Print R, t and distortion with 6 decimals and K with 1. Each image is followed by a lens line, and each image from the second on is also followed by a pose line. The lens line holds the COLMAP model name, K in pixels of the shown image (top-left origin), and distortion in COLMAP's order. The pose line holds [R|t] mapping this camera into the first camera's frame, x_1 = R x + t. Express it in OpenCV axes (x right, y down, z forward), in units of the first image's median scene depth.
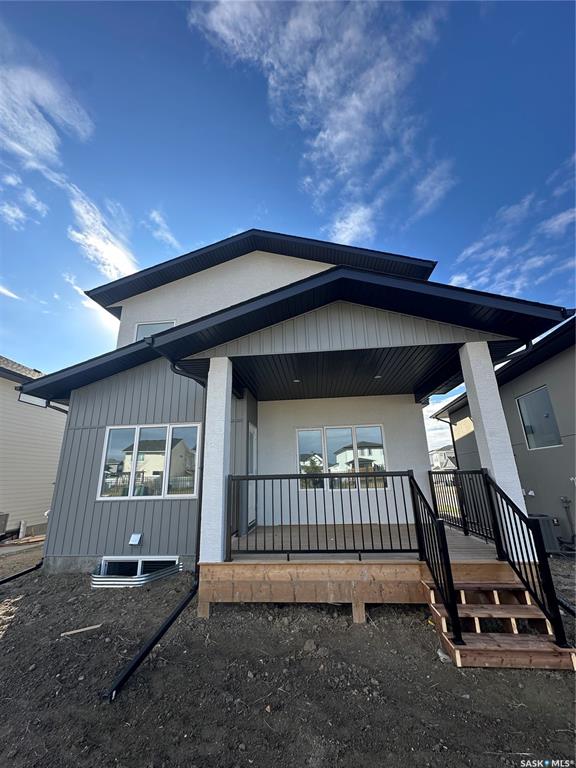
lens RADIAL K [[308.4, 0, 284.6], [0, 308.4, 381.2], [0, 0, 1]] dist [-0.003024, -0.000138]
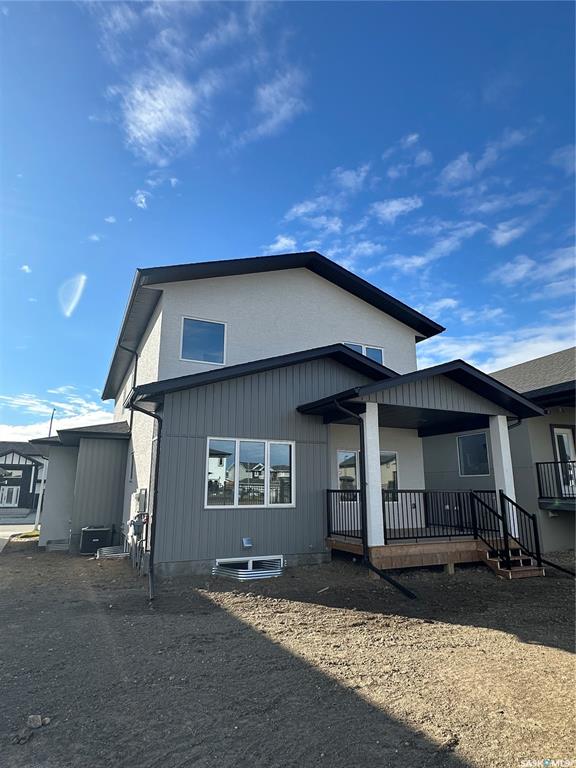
lens RADIAL K [[445.1, 0, 288.0], [0, 445.1, 384.0], [0, 0, 1]] dist [0.000864, -0.000531]
pose [[0.861561, 0.144828, 0.486556, -1.238988], [-0.173177, 0.984798, 0.013517, -0.100680], [-0.477202, -0.095906, 0.873545, -0.428456]]
